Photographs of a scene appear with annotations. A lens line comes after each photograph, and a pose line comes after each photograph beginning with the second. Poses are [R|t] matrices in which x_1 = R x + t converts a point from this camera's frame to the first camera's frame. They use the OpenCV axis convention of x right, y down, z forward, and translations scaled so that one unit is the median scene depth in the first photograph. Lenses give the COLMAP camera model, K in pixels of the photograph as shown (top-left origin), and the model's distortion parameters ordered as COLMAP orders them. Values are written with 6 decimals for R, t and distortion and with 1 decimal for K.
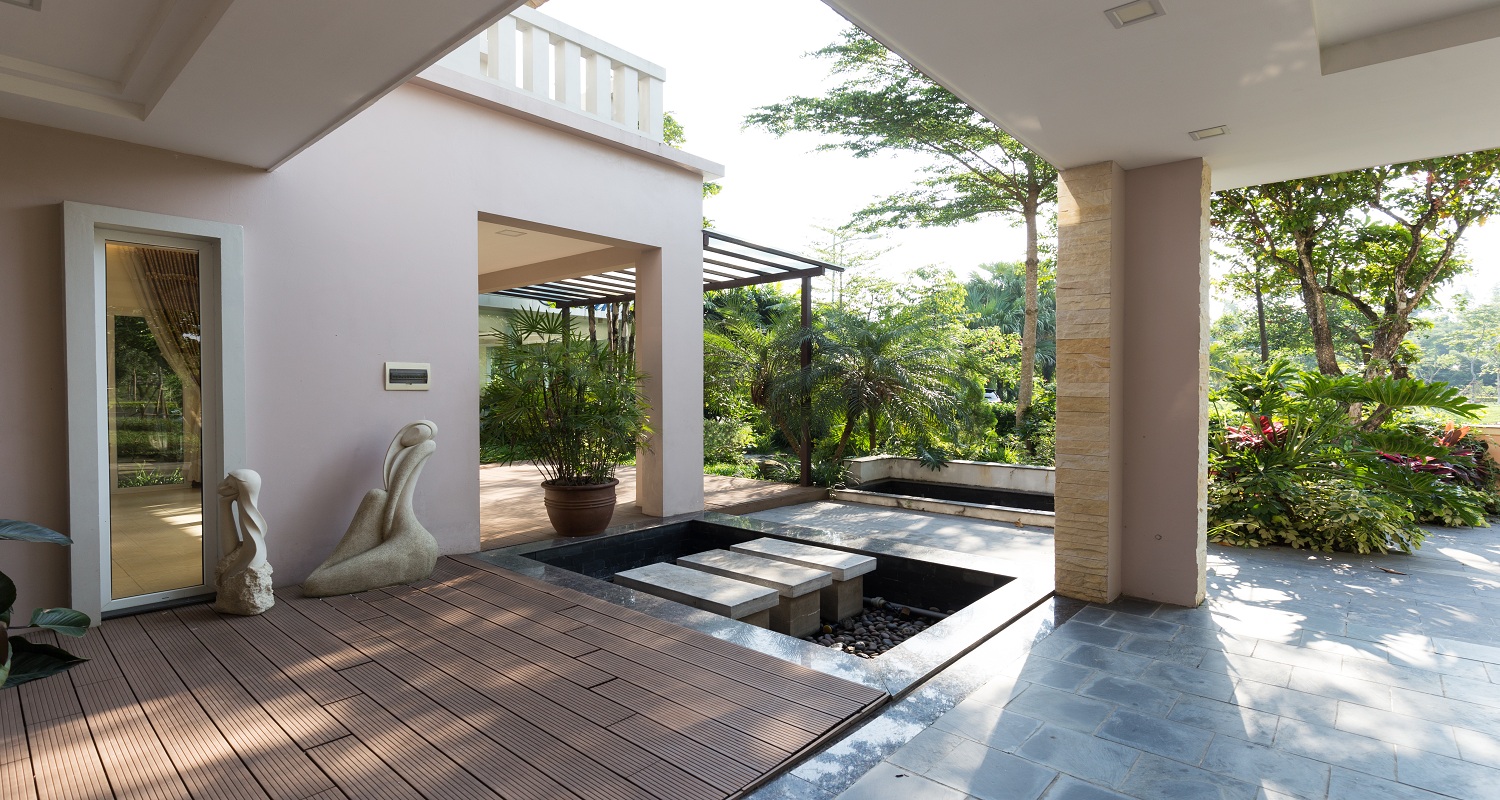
lens RADIAL K [[700.6, 0, 747.3], [0, 700.6, 404.4], [0, 0, 1]] dist [-0.004327, -0.000008]
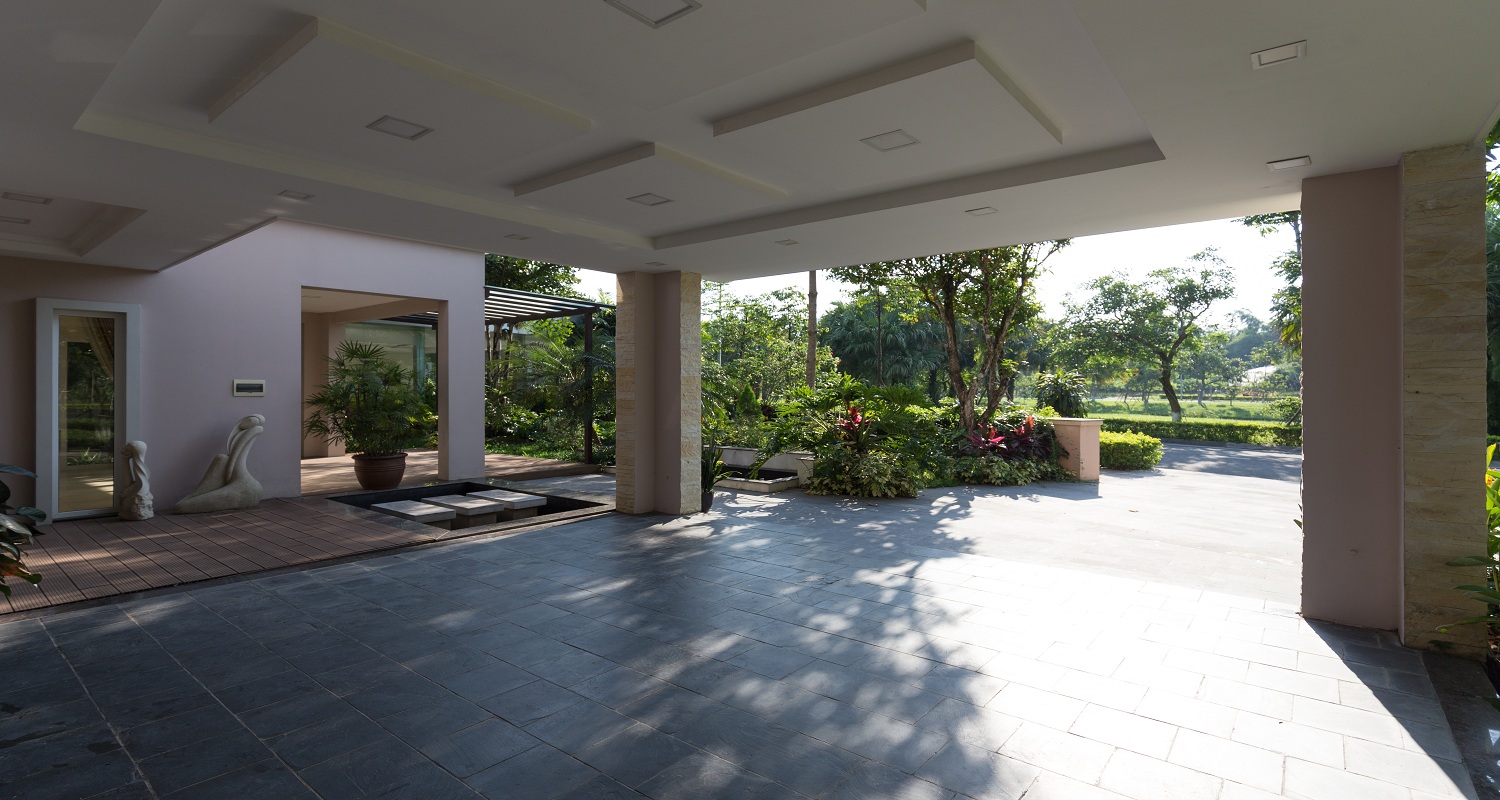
lens RADIAL K [[700.6, 0, 776.0], [0, 700.6, 386.5], [0, 0, 1]] dist [-0.004327, -0.000008]
pose [[0.998449, -0.000940, 0.055665, 0.750178], [0.002450, 0.999631, -0.027056, 0.004693], [-0.055619, 0.027150, 0.998083, -0.812011]]
